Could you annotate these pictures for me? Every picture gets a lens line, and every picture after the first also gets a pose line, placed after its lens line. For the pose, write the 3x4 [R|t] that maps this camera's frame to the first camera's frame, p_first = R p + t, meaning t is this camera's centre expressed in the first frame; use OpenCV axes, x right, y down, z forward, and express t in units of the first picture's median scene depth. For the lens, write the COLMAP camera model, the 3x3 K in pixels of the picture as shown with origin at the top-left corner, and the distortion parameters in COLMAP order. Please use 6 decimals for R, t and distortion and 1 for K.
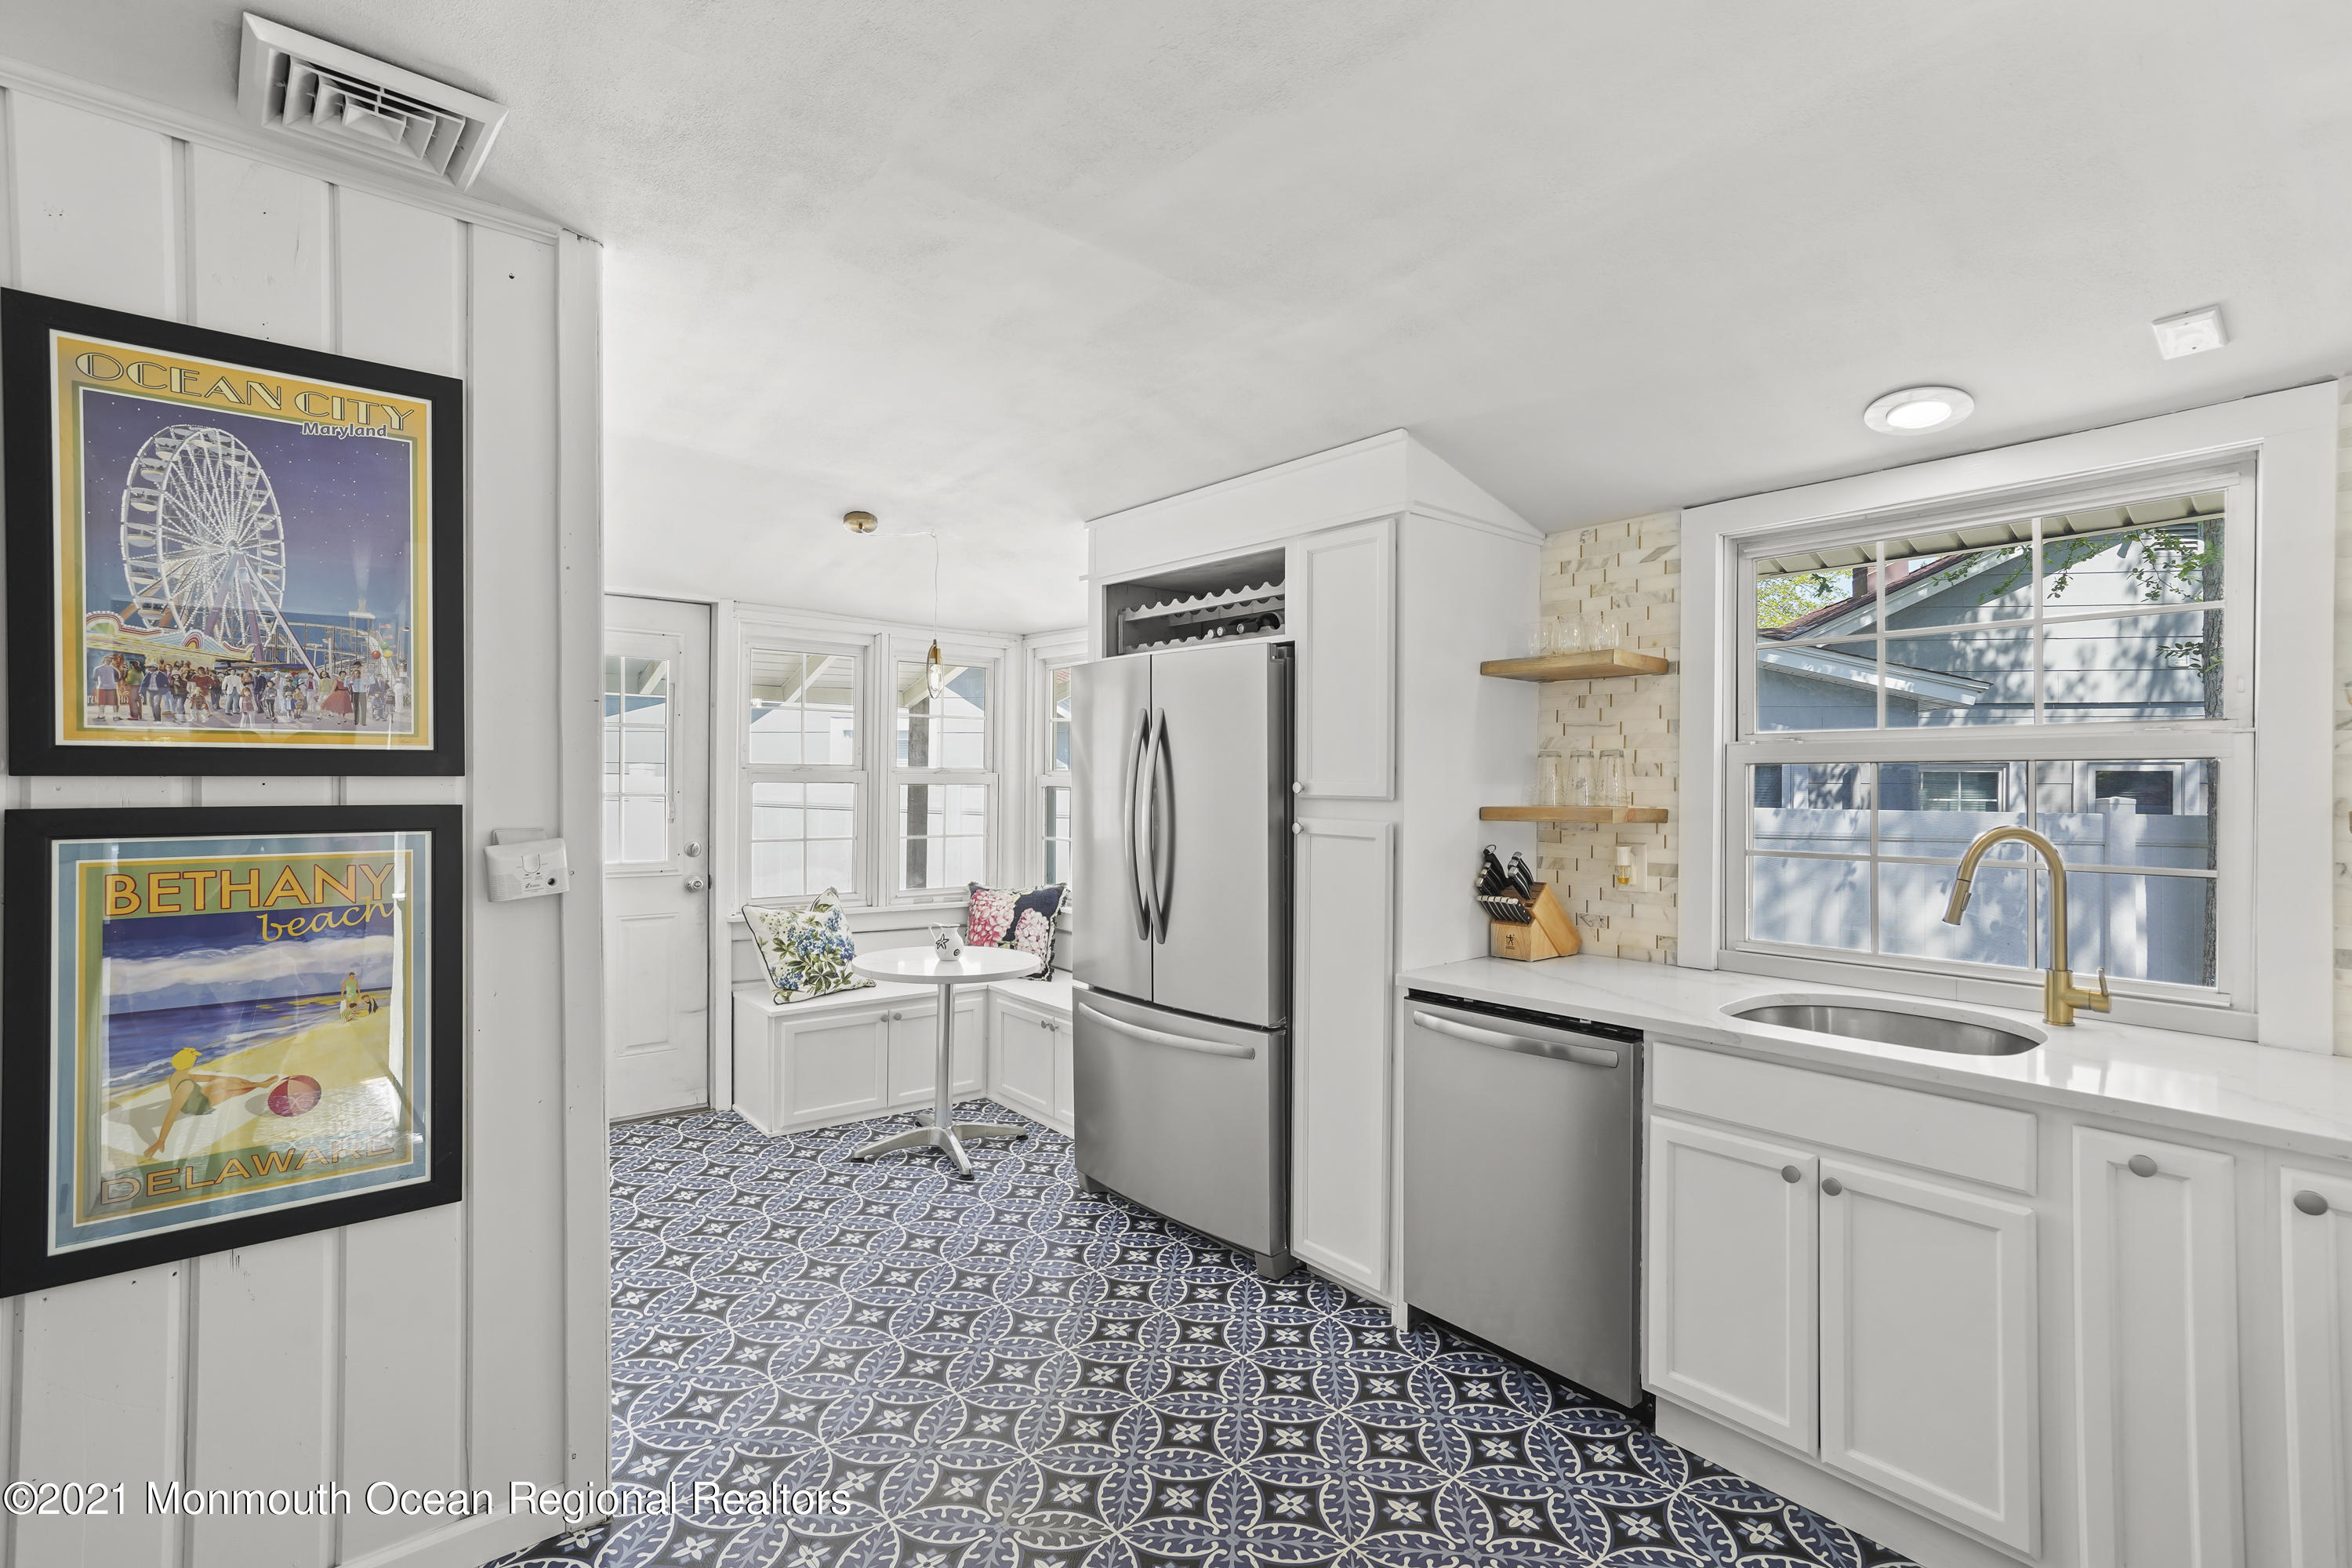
lens RADIAL K [[1102.0, 0, 1185.4], [0, 1102.0, 779.7], [0, 0, 1]] dist [-0.008107, 0.005600]
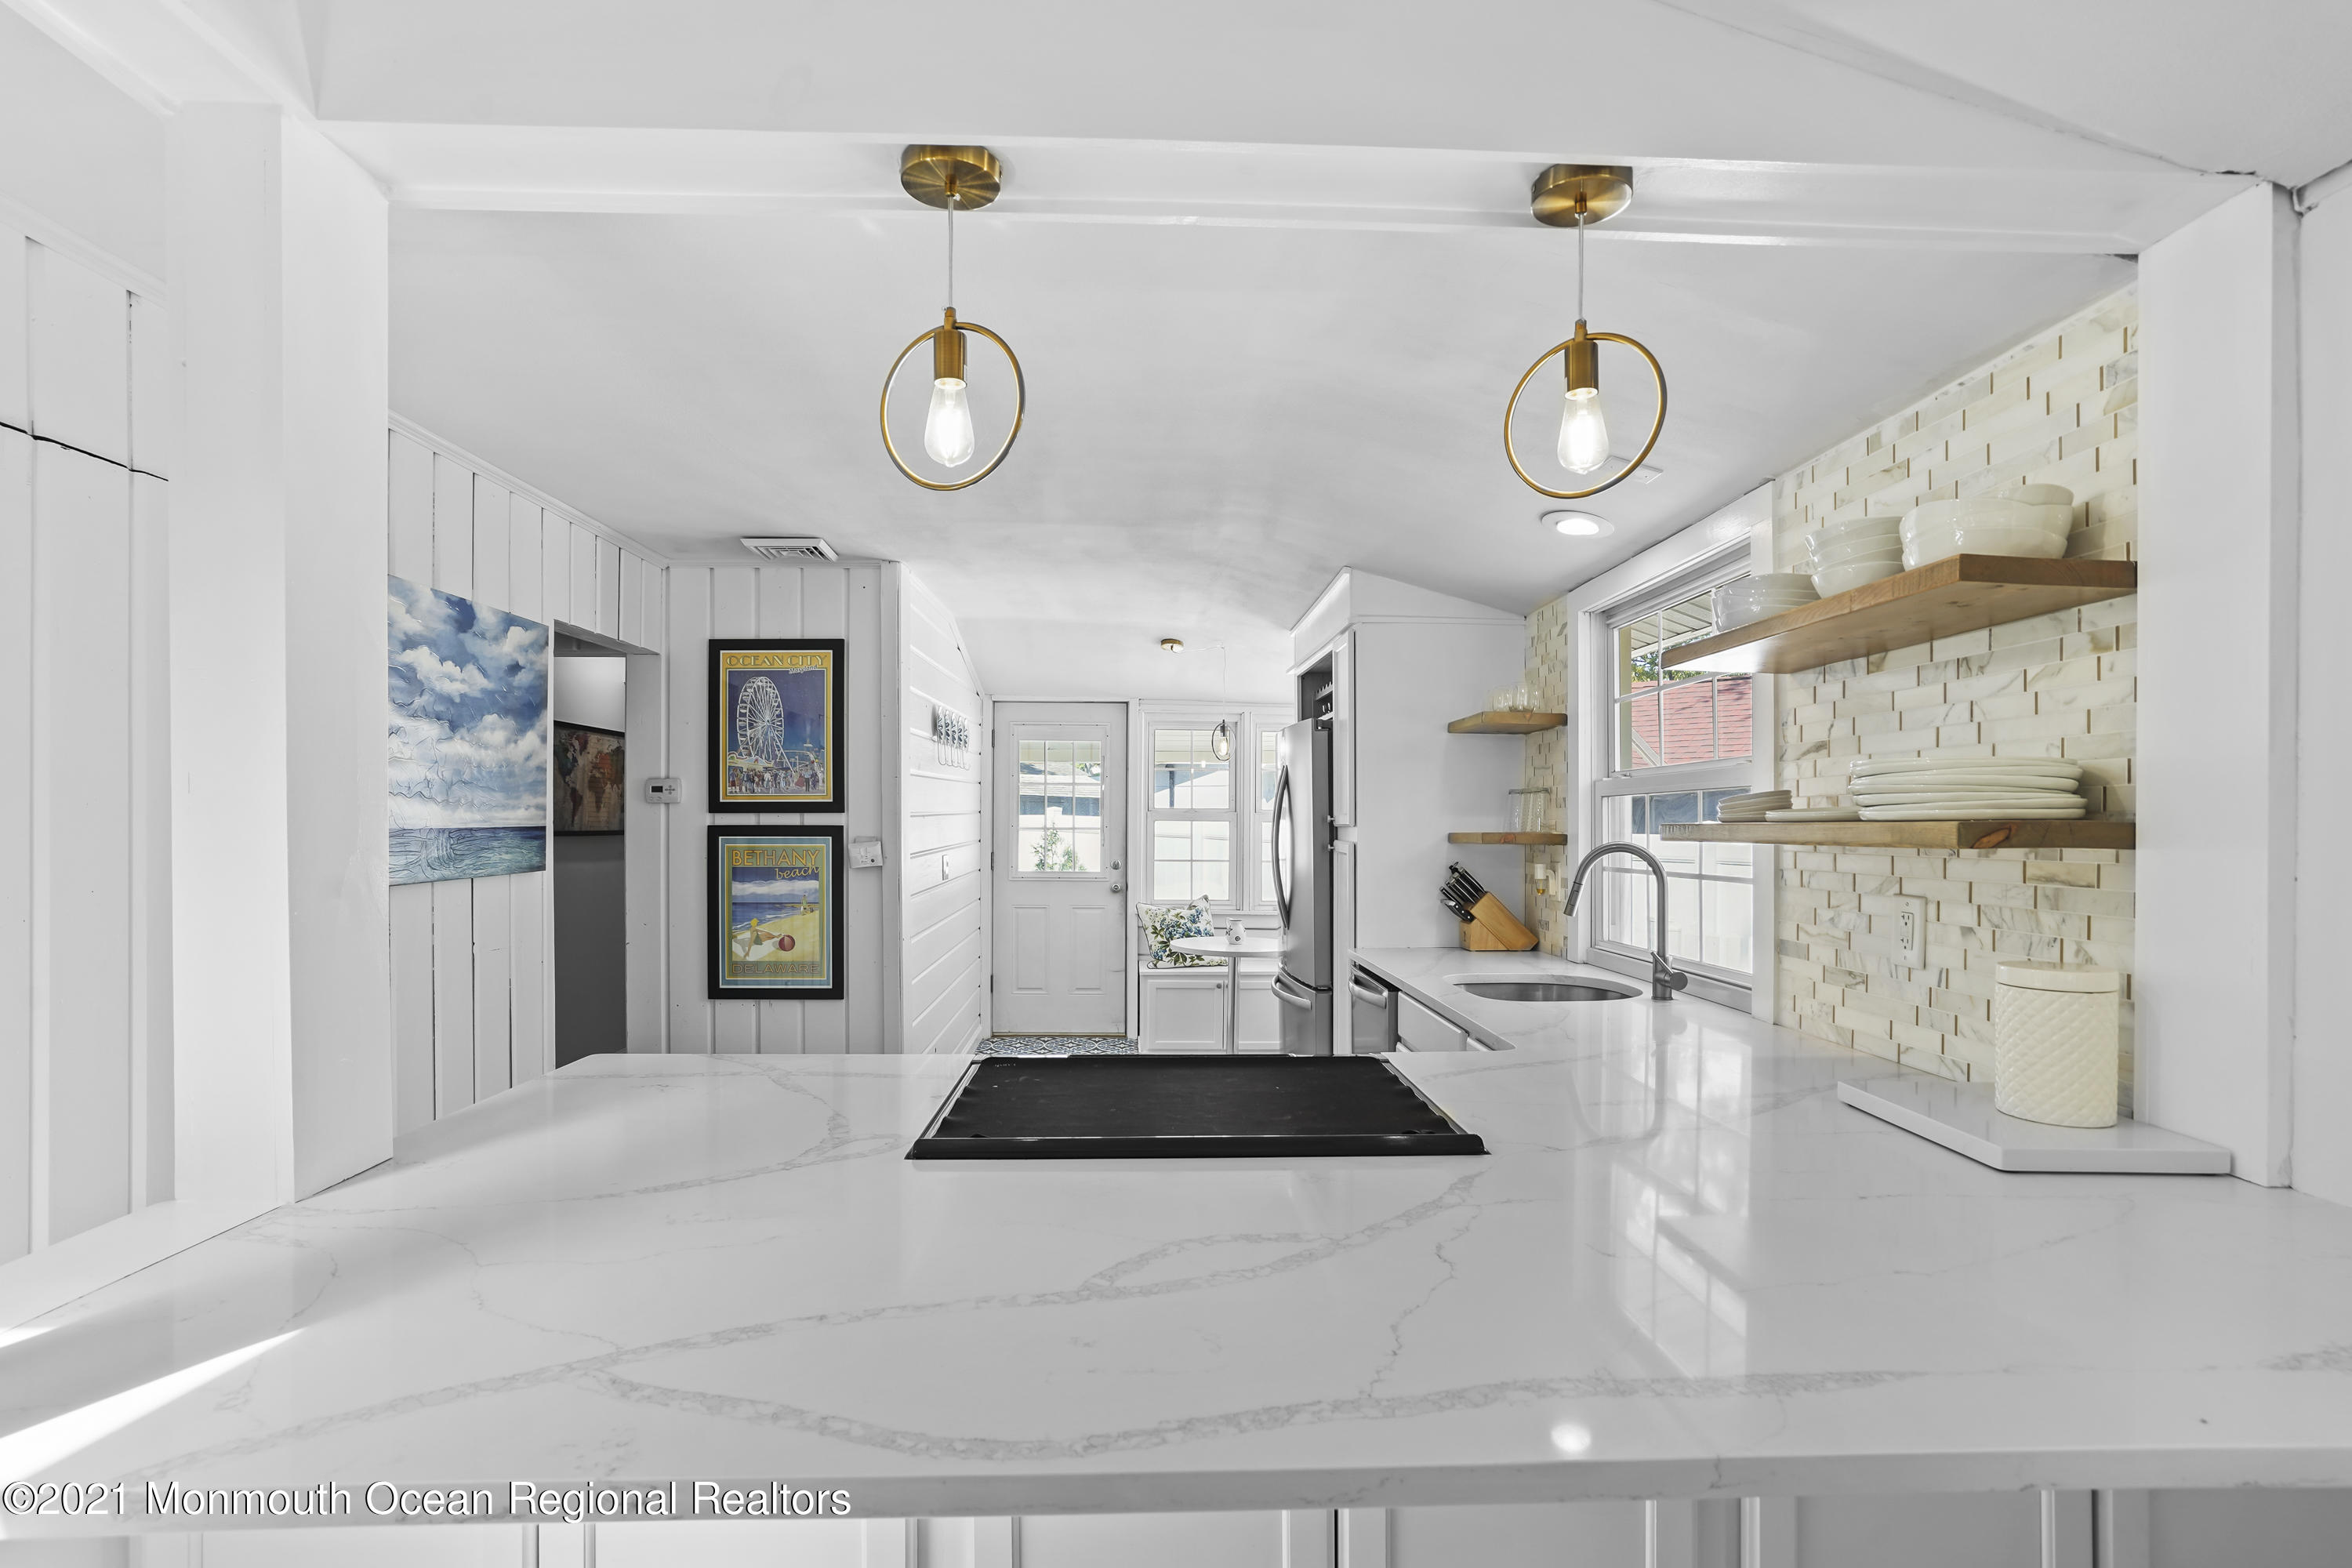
lens RADIAL K [[1102.0, 0, 1133.3], [0, 1102.0, 822.4], [0, 0, 1]] dist [-0.008107, 0.005600]
pose [[0.778099, -0.003708, -0.628131, 1.264051], [0.001167, 0.999989, -0.004458, 0.027688], [0.628140, 0.002735, 0.778095, -0.407655]]
